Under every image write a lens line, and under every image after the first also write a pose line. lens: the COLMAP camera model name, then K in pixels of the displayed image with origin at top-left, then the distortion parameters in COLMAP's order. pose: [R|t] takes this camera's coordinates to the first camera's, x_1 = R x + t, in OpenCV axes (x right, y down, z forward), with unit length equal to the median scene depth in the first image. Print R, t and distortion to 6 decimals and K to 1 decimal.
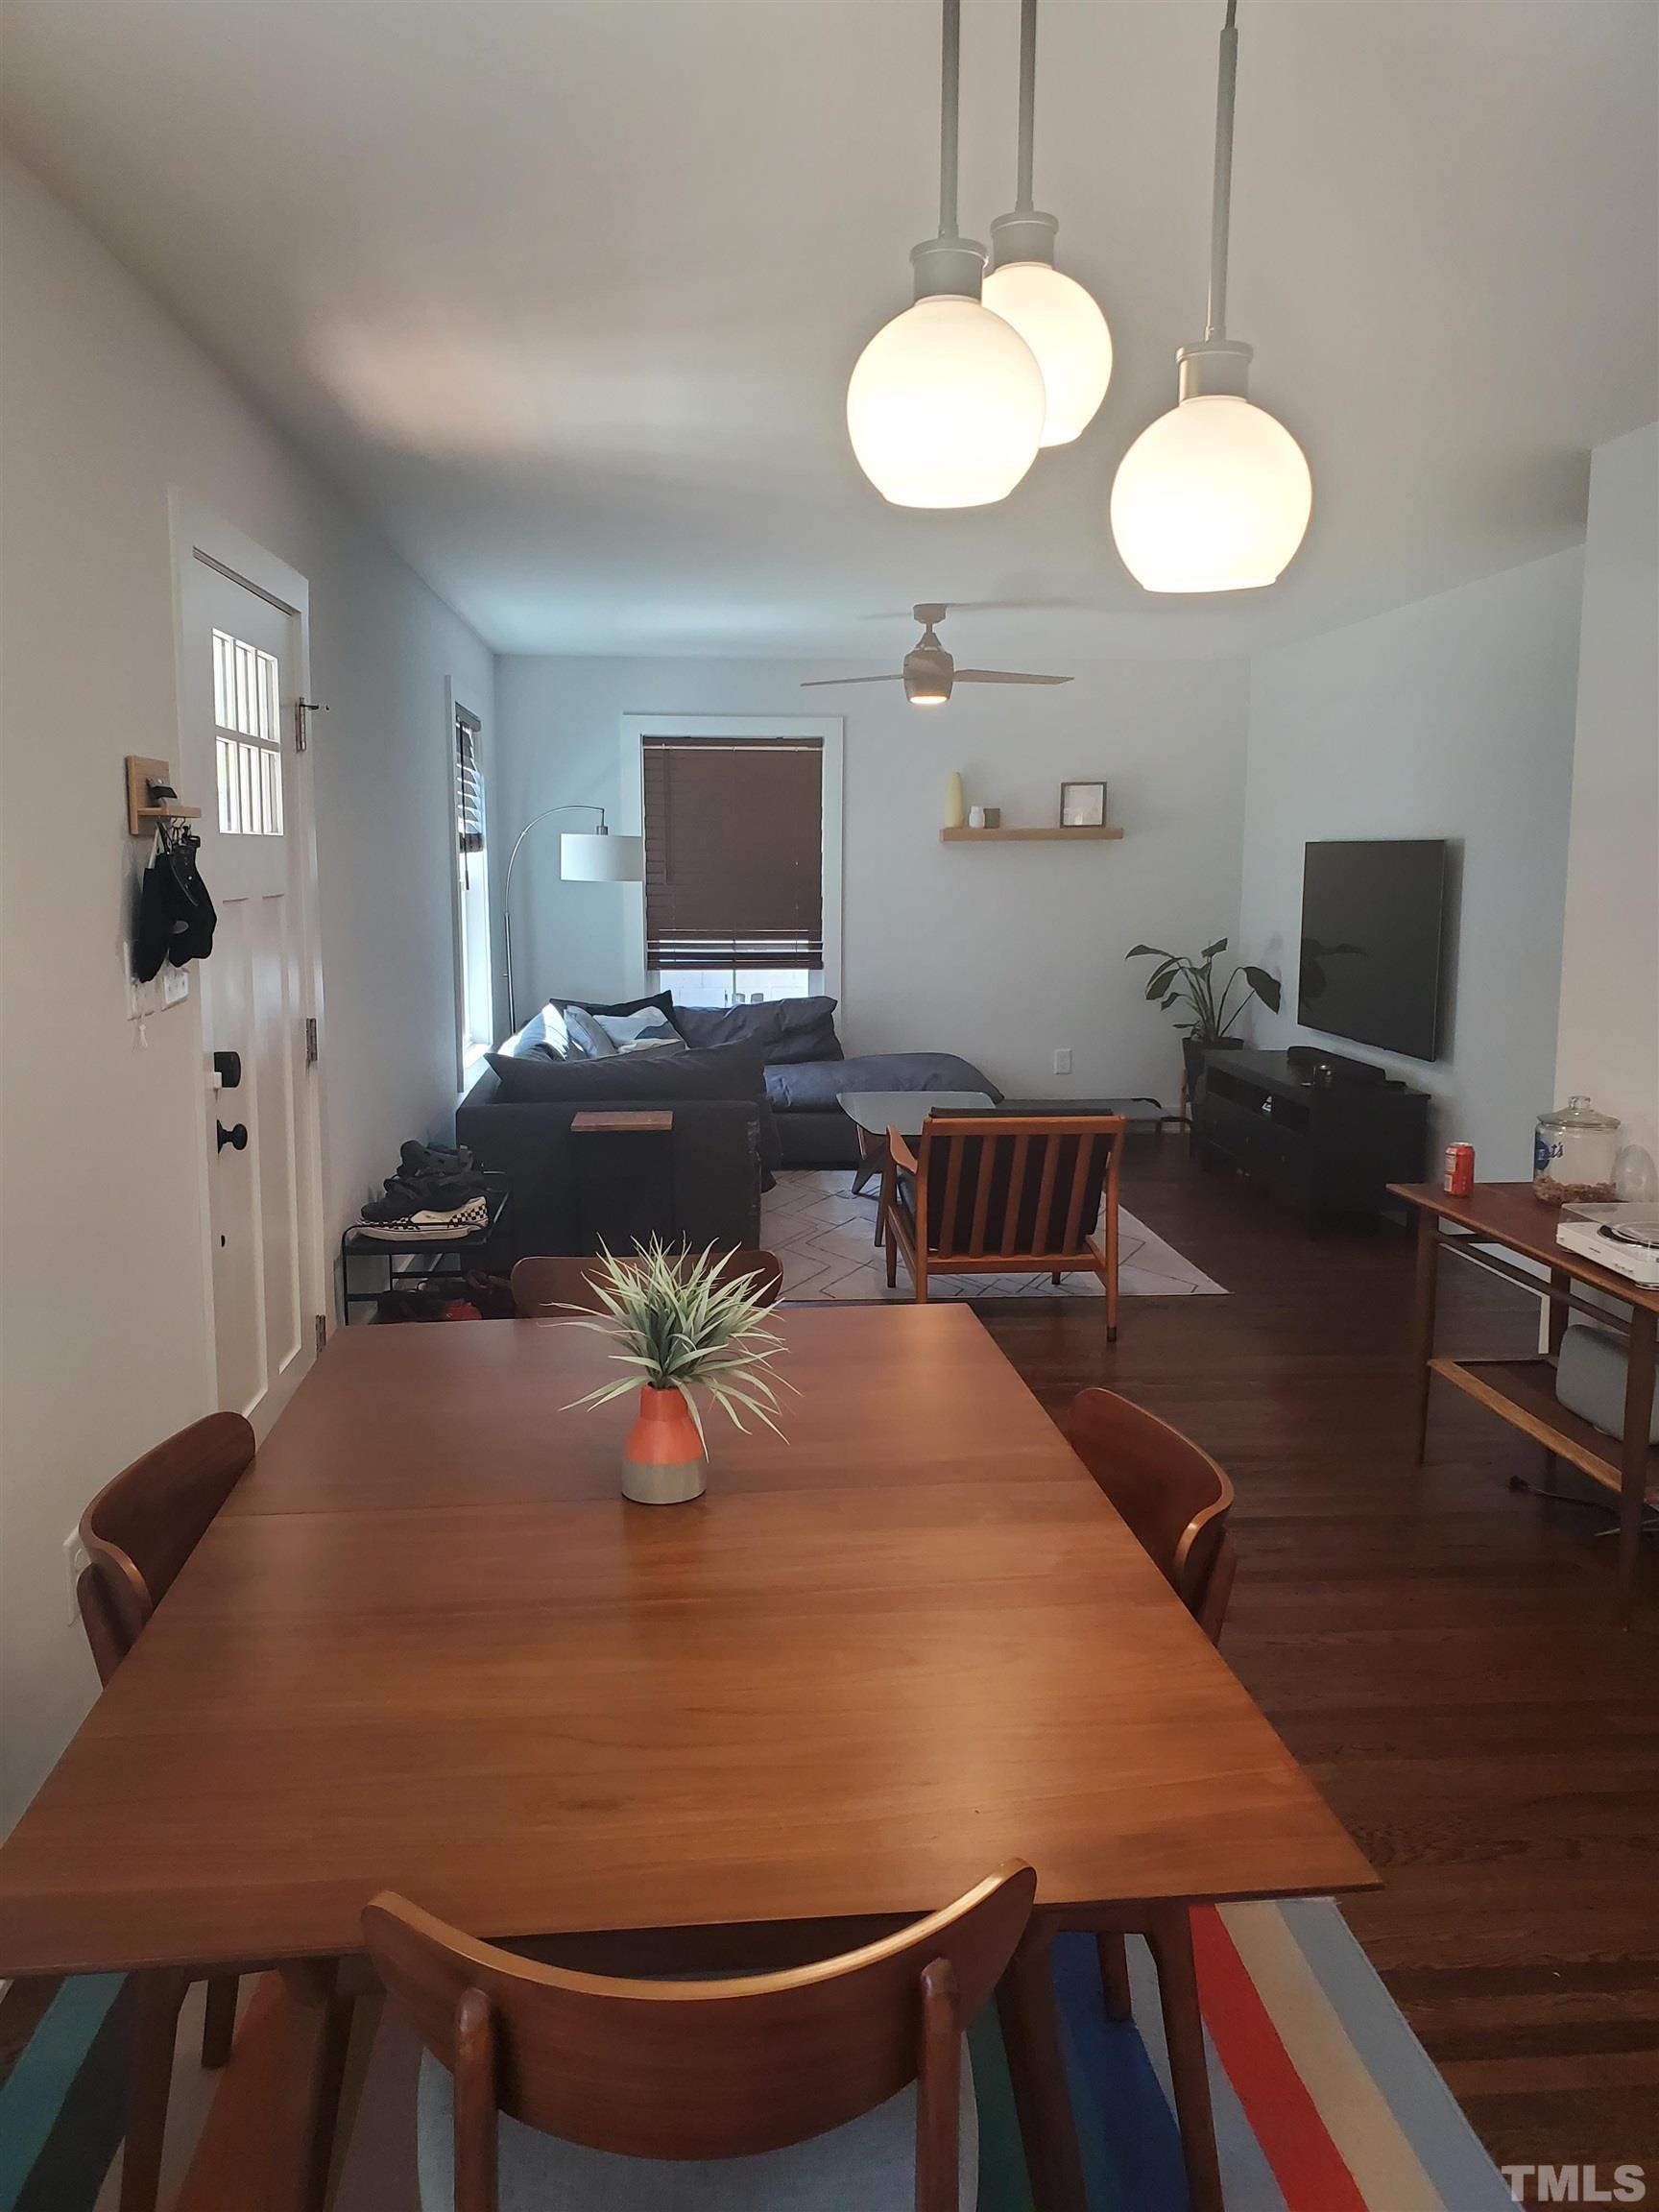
lens RADIAL K [[1723.8, 0, 788.6], [0, 1723.8, 1105.0], [0, 0, 1]] dist [0.169747, -0.459828]
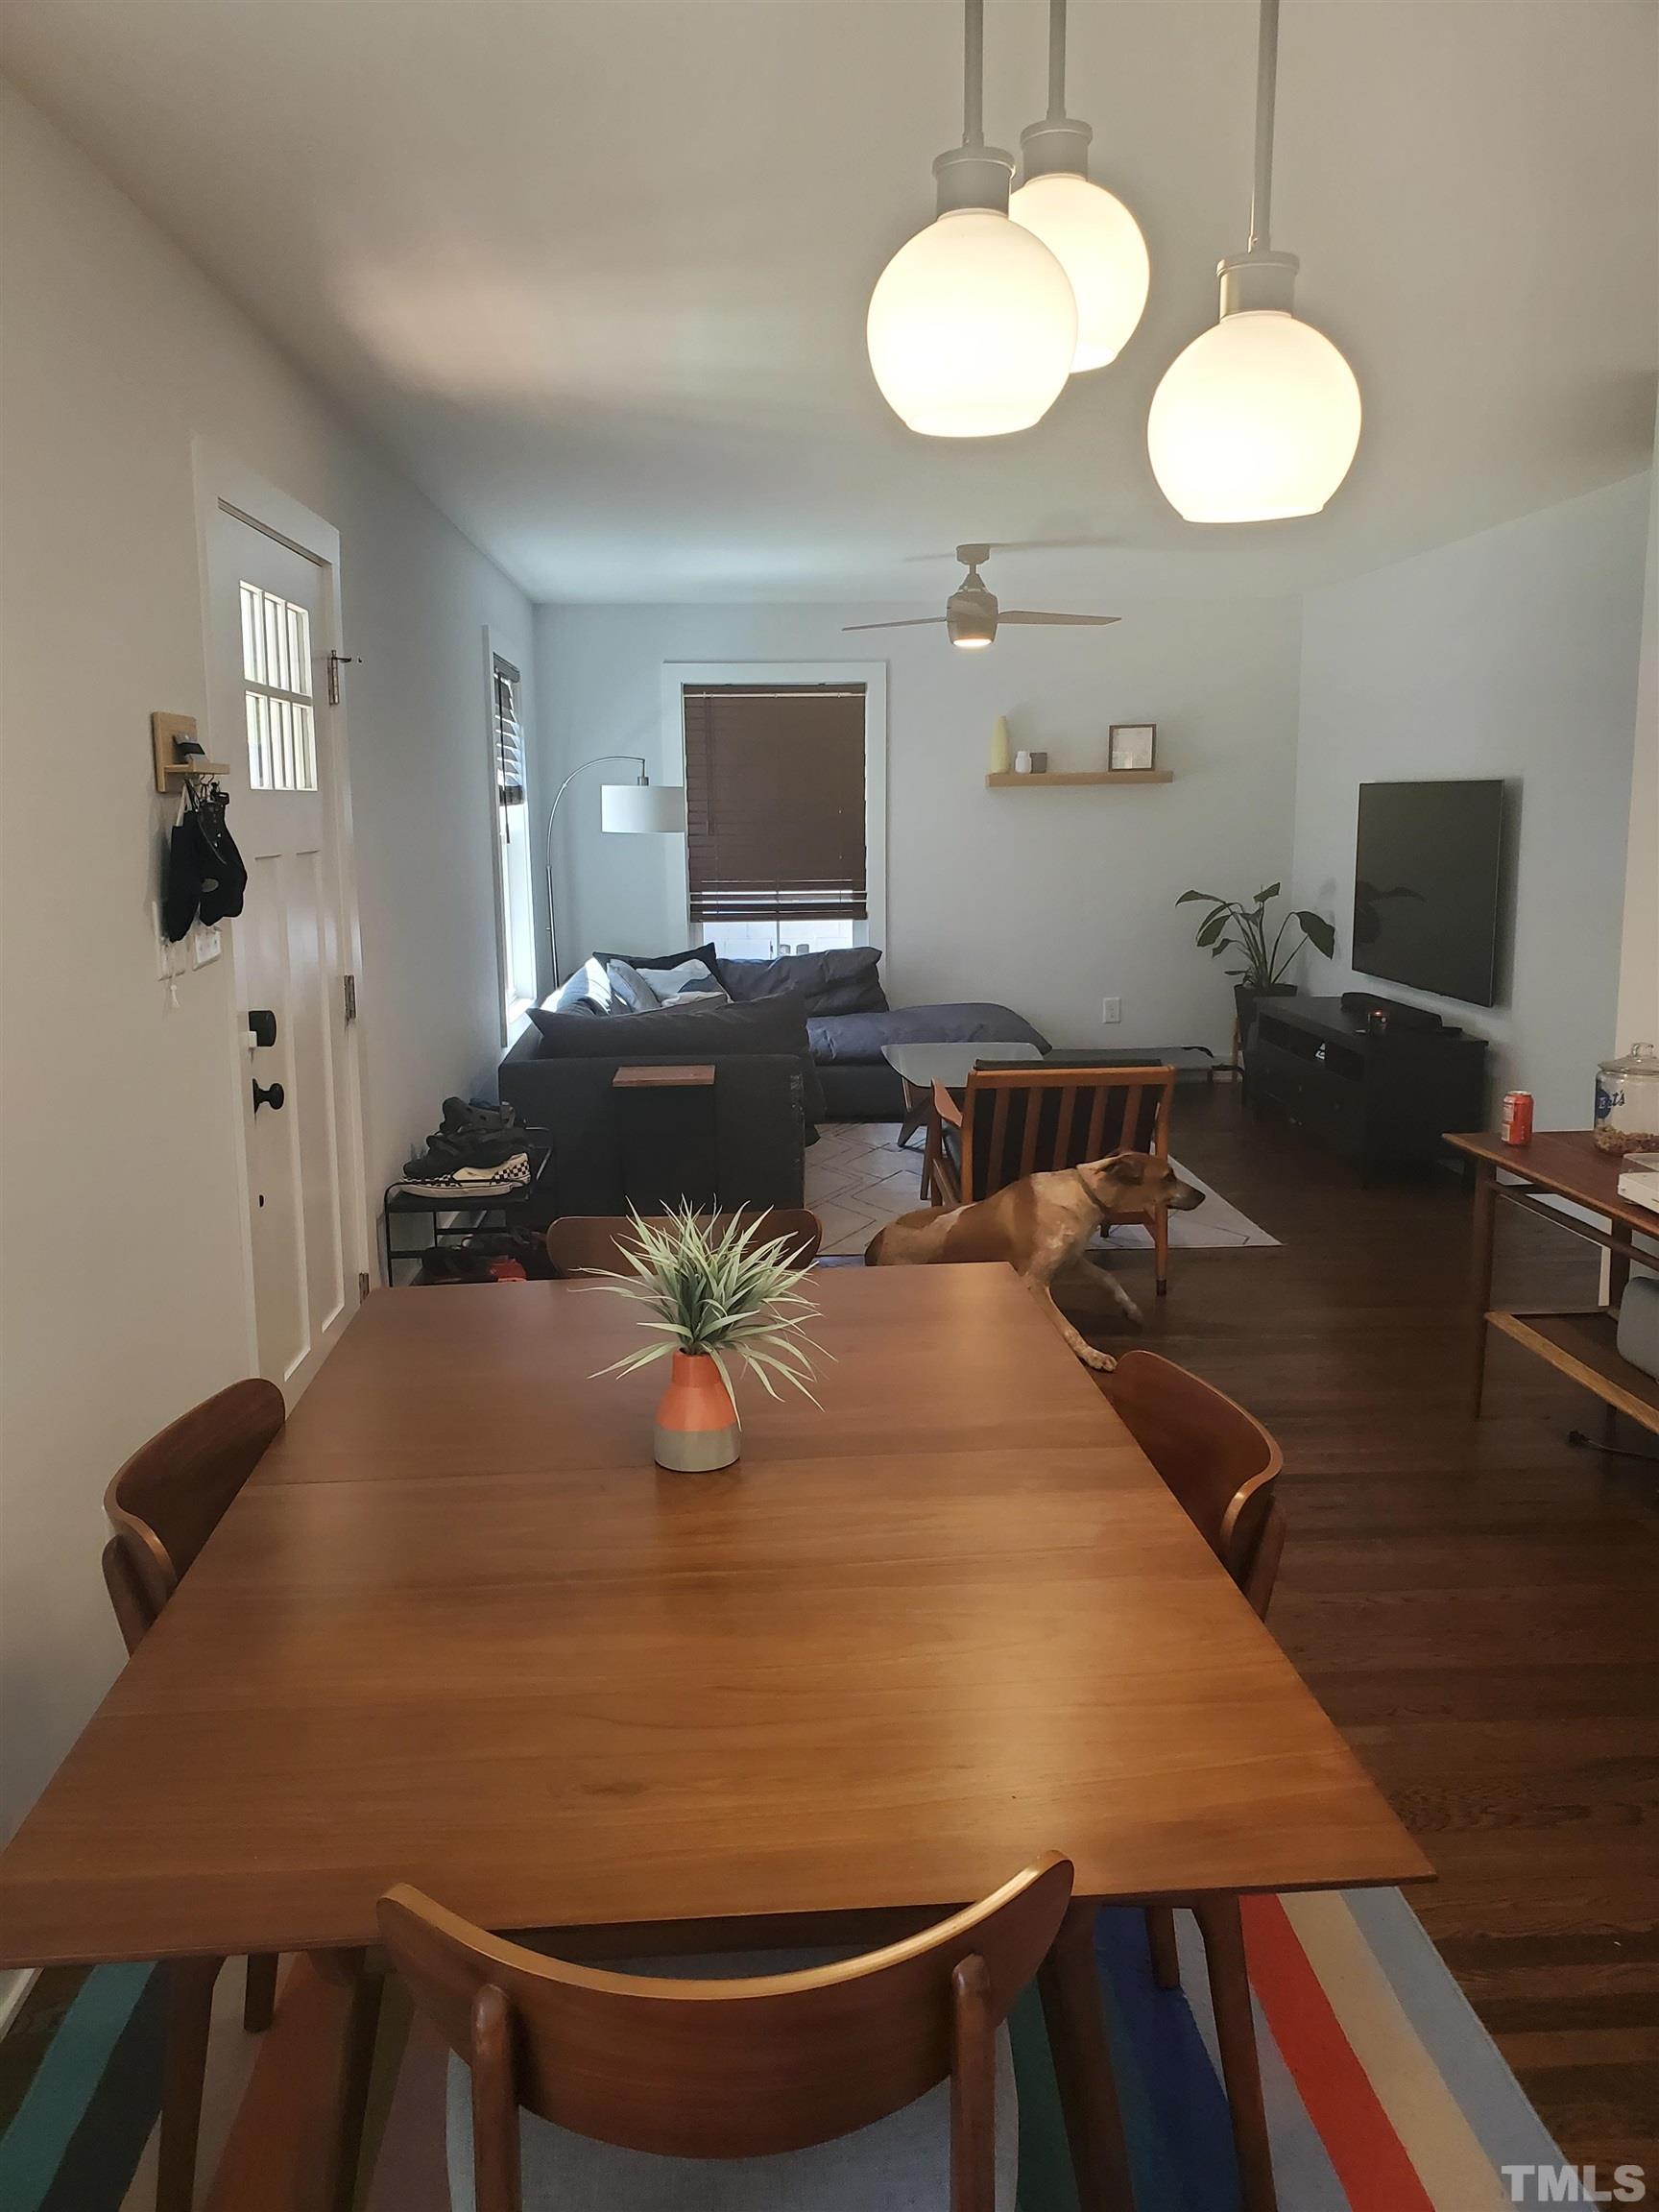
lens RADIAL K [[1723.8, 0, 788.6], [0, 1723.8, 1105.0], [0, 0, 1]] dist [0.169747, -0.459828]
pose [[0.999565, -0.007859, -0.028428, 0.002895], [0.008672, 0.999554, 0.028590, -0.001500], [0.028191, -0.028824, 0.999187, 0.008612]]
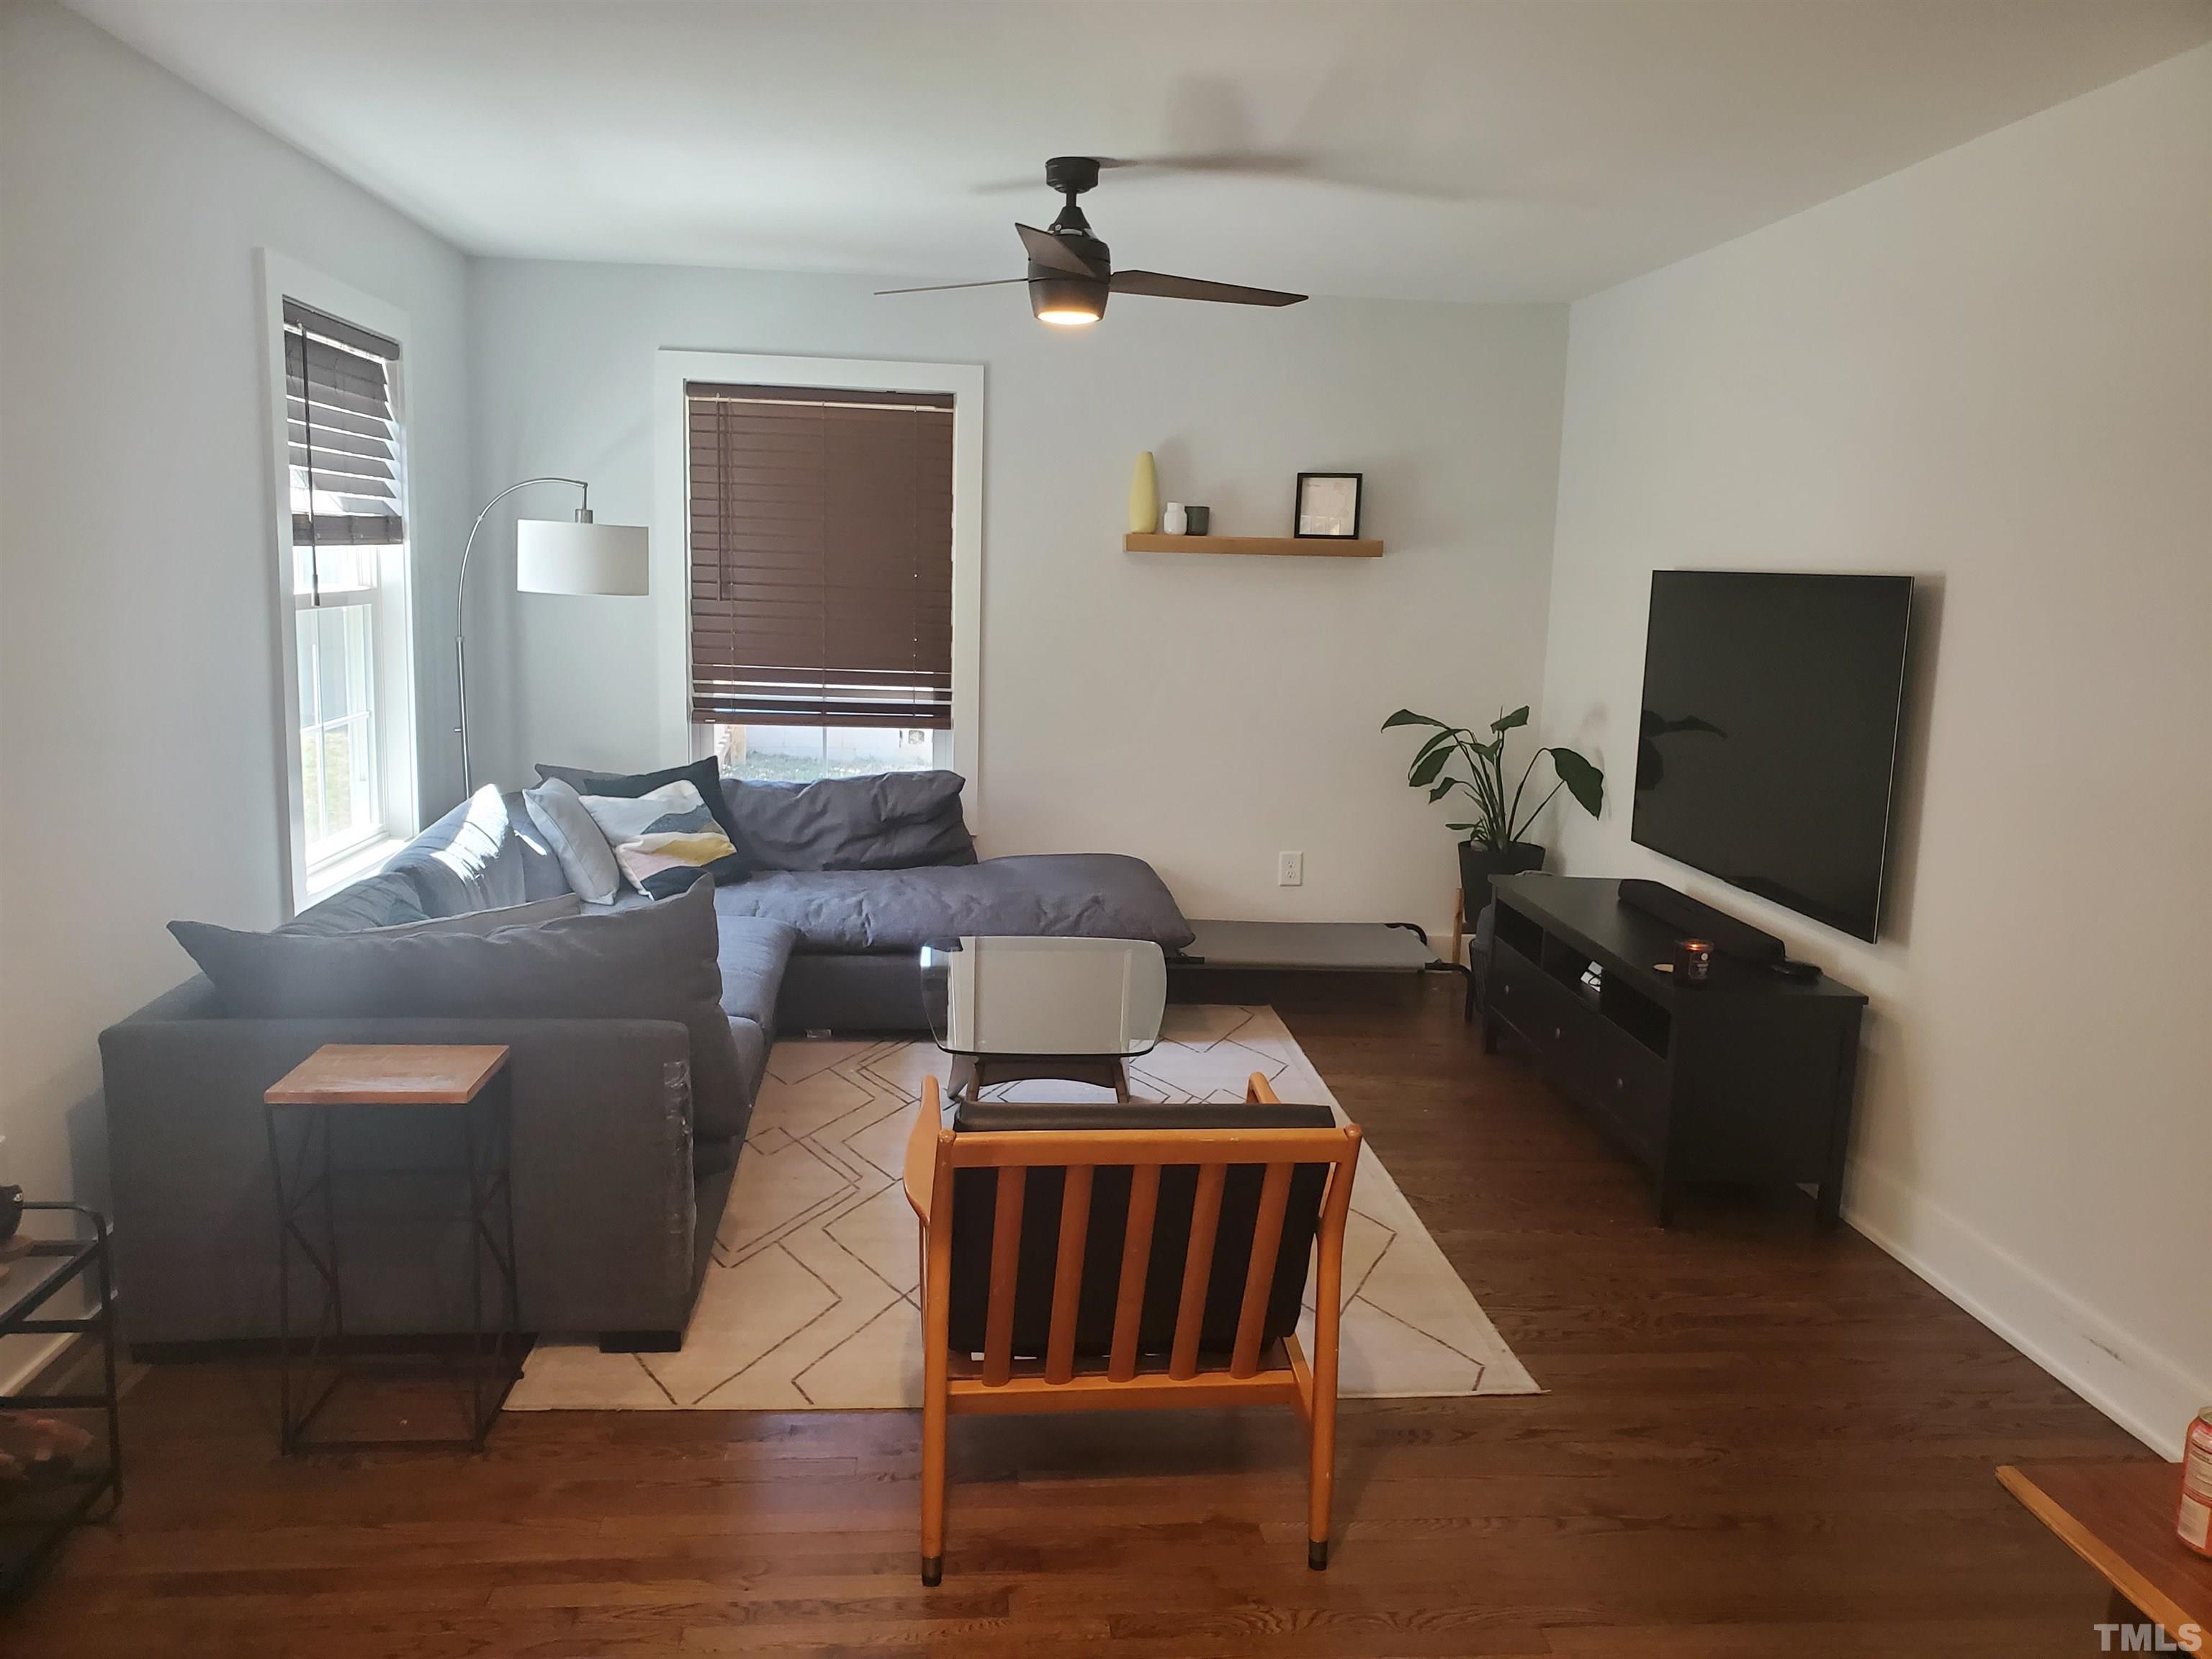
lens RADIAL K [[1723.8, 0, 1103.1], [0, 1723.8, 839.5], [0, 0, 1]] dist [0.169747, -0.459828]
pose [[0.999224, 0.026321, 0.029316, 0.086513], [-0.026781, 0.999523, 0.015400, -0.065261], [-0.028896, -0.016173, 0.999452, 0.419633]]
